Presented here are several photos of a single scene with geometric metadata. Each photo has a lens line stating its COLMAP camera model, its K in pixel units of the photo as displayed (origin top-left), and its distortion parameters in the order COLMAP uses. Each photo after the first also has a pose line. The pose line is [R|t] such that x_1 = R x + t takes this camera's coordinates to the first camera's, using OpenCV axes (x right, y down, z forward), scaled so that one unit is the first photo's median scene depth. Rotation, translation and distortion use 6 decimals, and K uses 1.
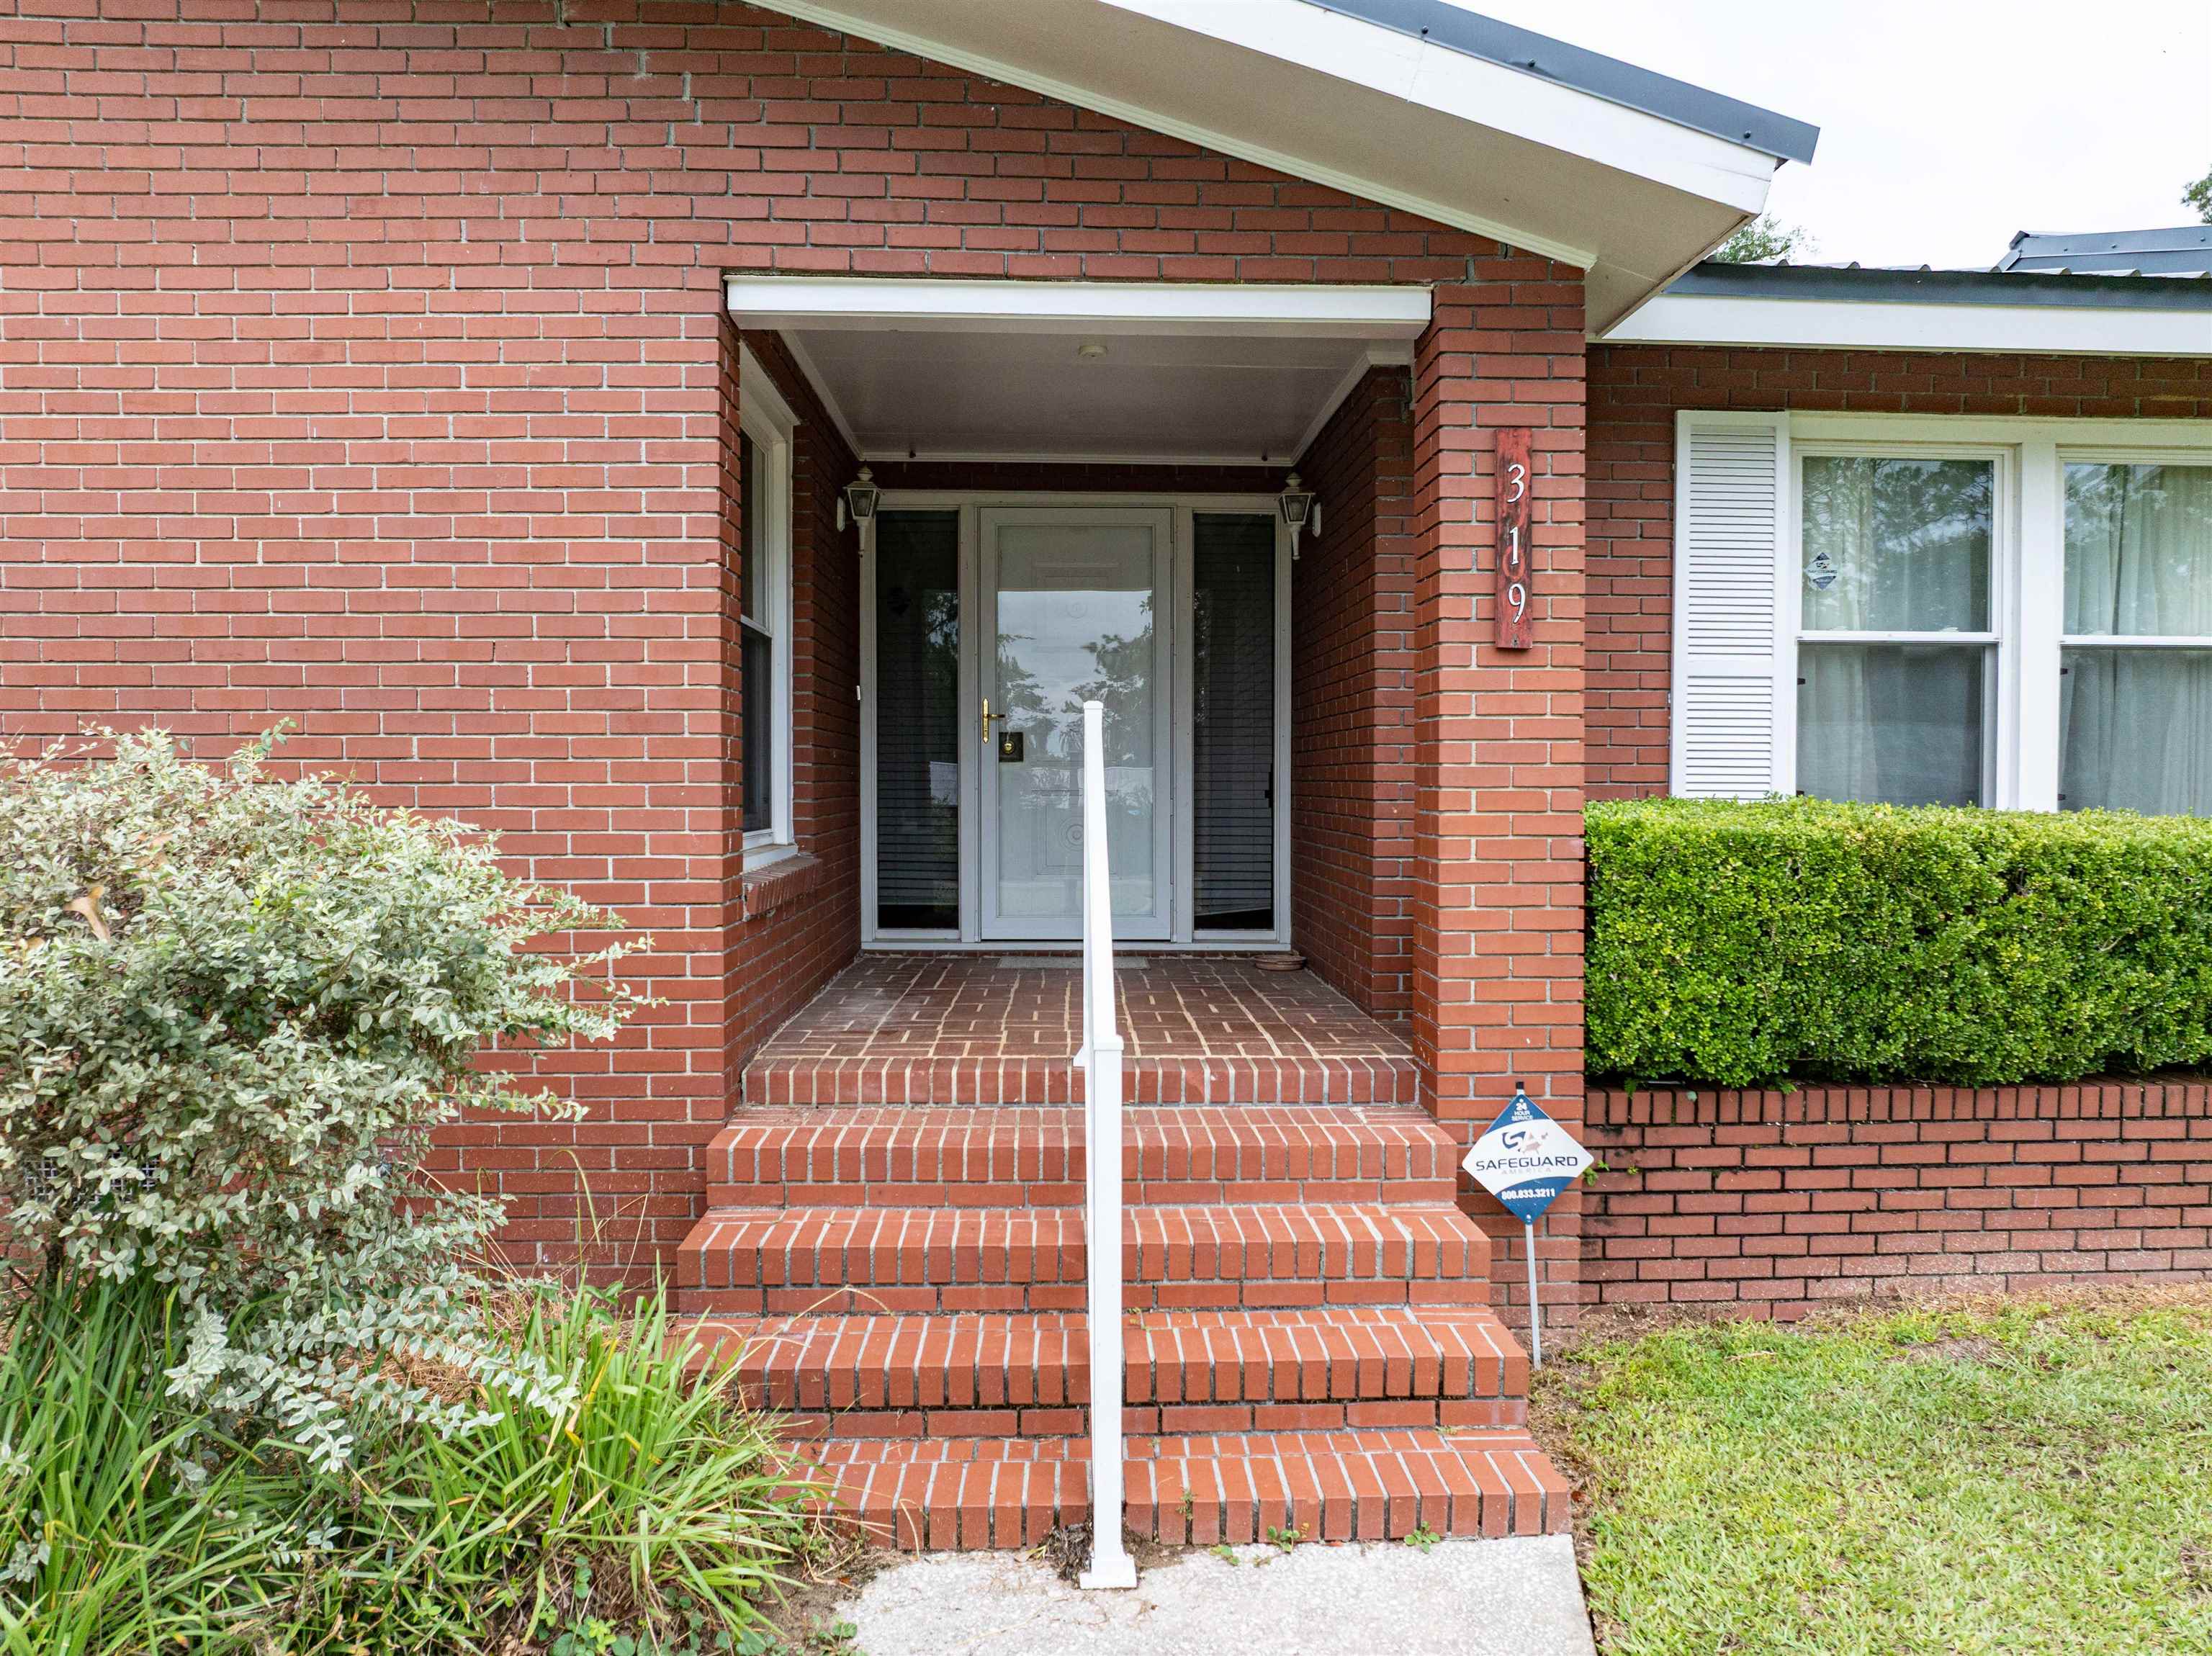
lens RADIAL K [[1566.5, 0, 1107.9], [0, 1566.5, 819.7], [0, 0, 1]] dist [-0.051807, 0.021427]
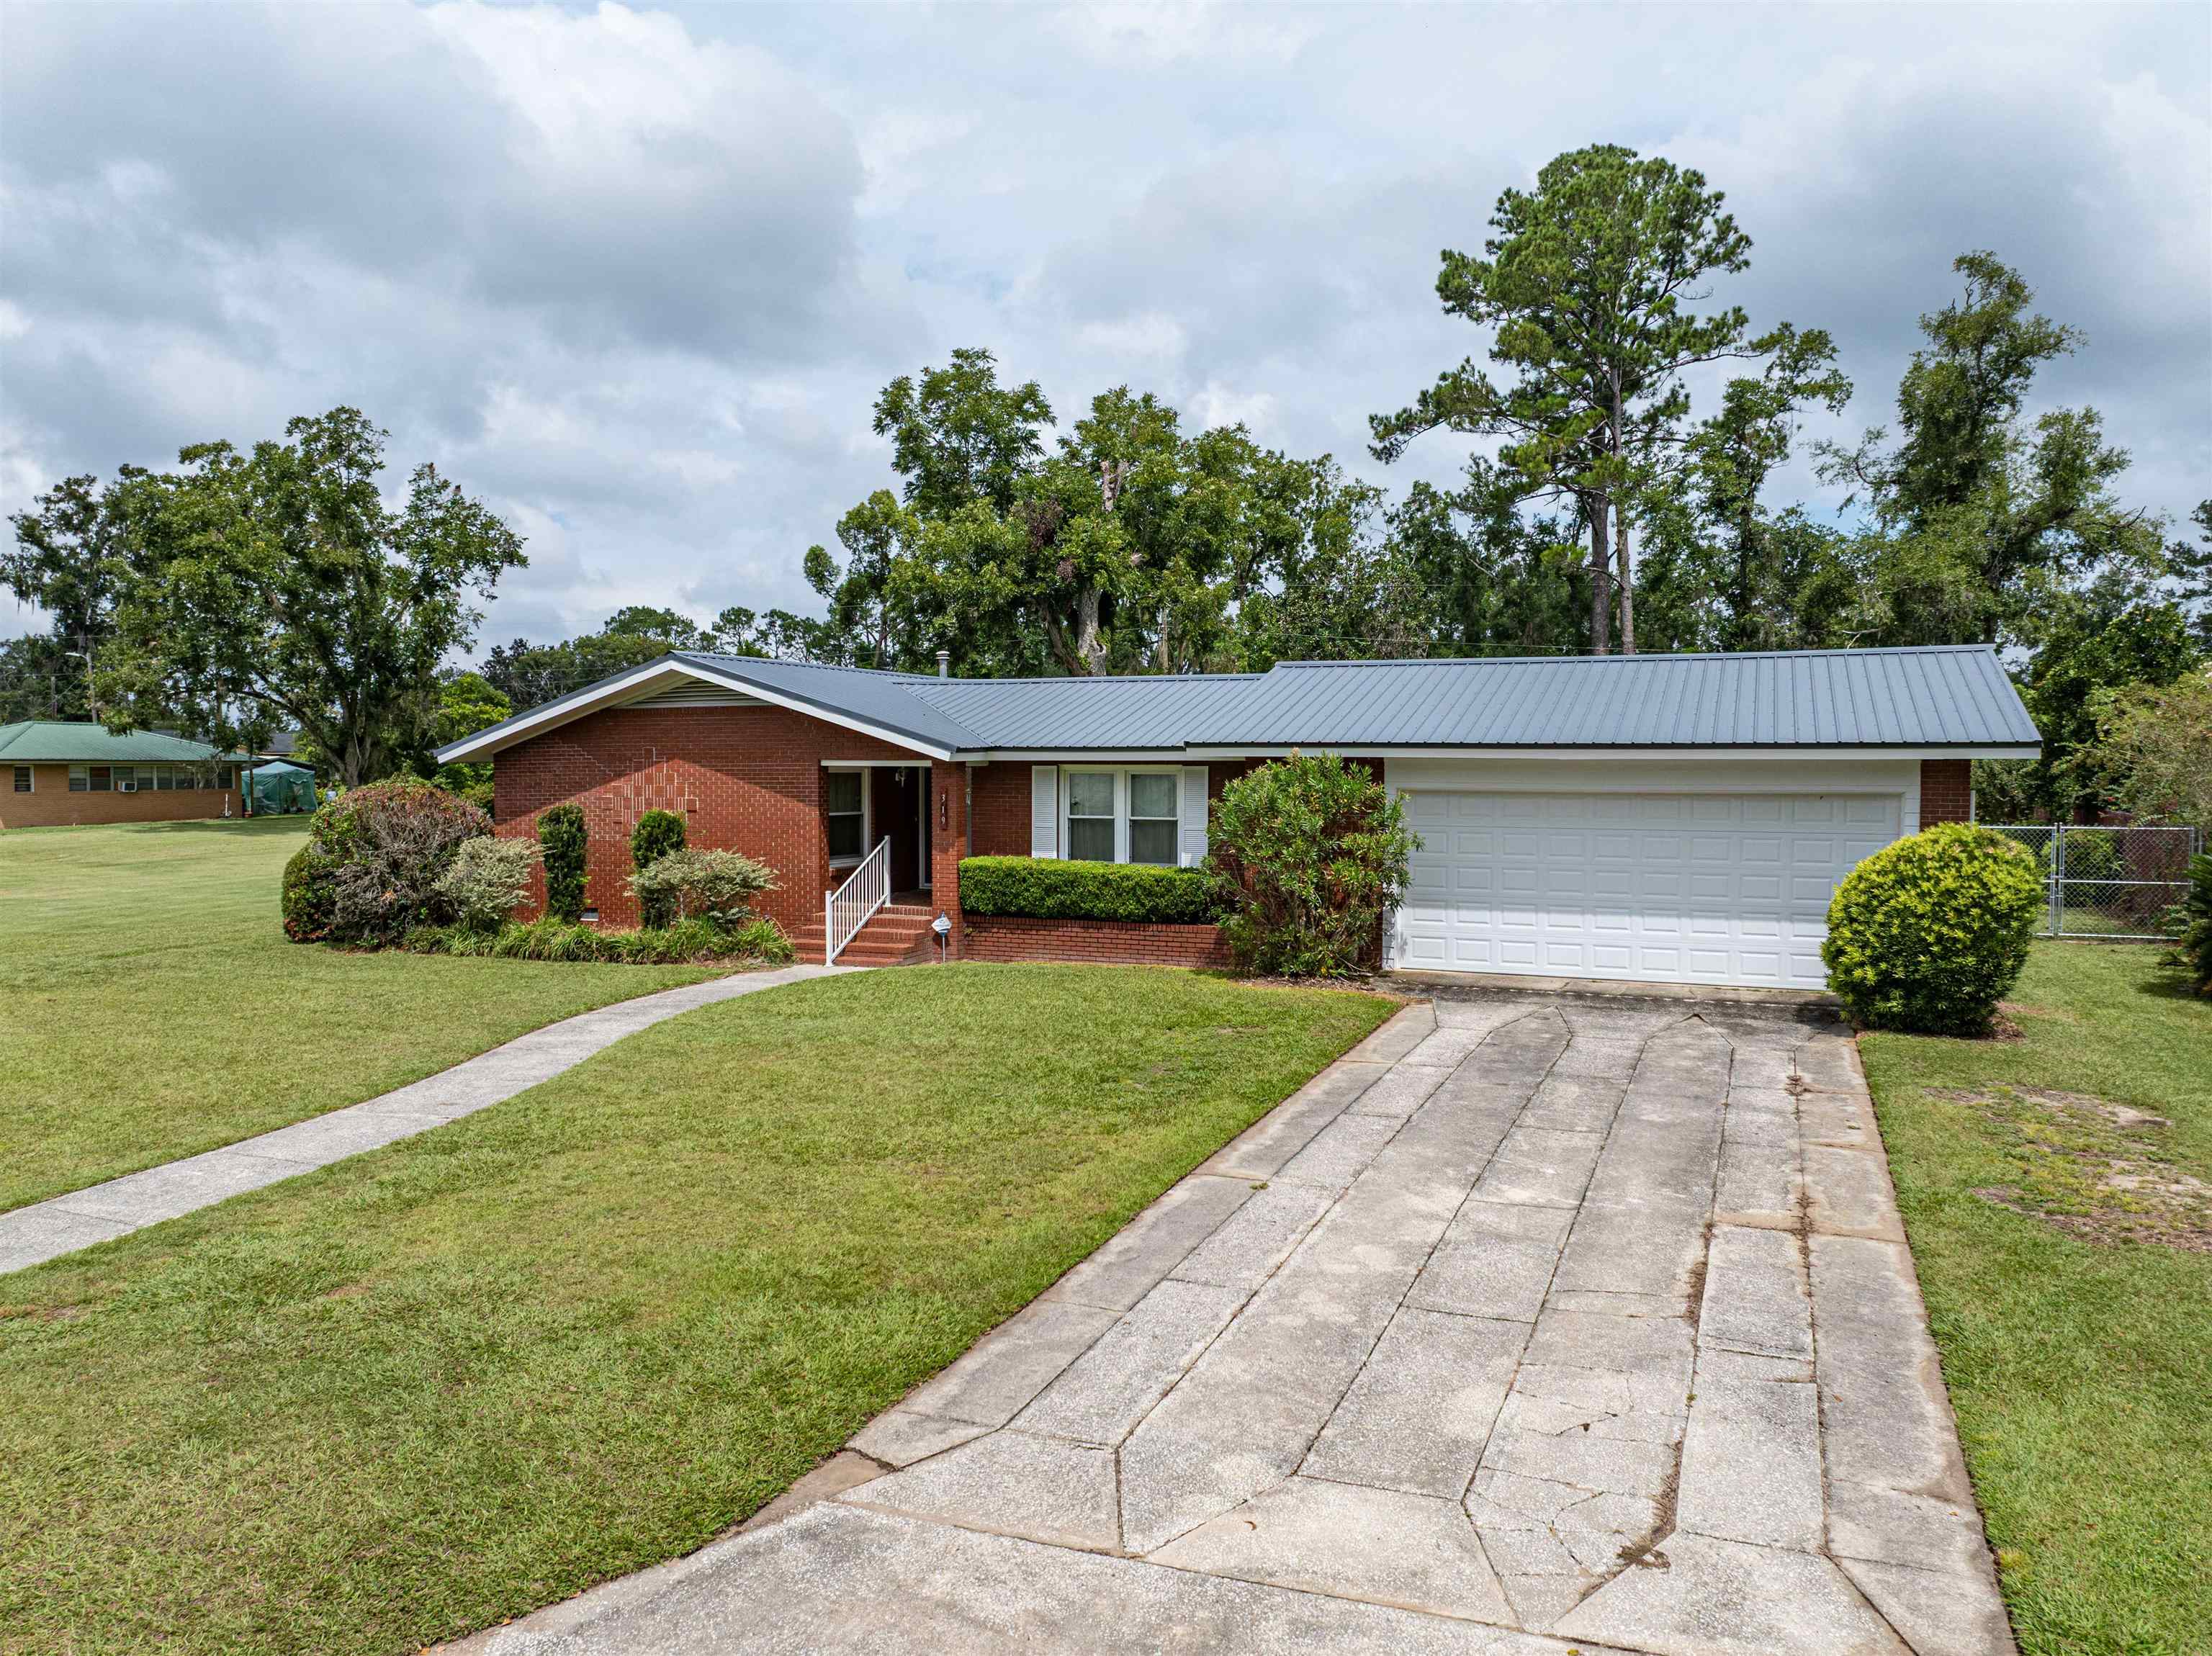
lens RADIAL K [[1566.5, 0, 1106.5], [0, 1566.5, 809.4], [0, 0, 1]] dist [-0.051807, 0.021427]
pose [[0.904799, 0.010665, -0.425705, 2.975726], [-0.011313, 0.999936, 0.001007, -0.184764], [0.425688, 0.003905, 0.904862, -3.518628]]
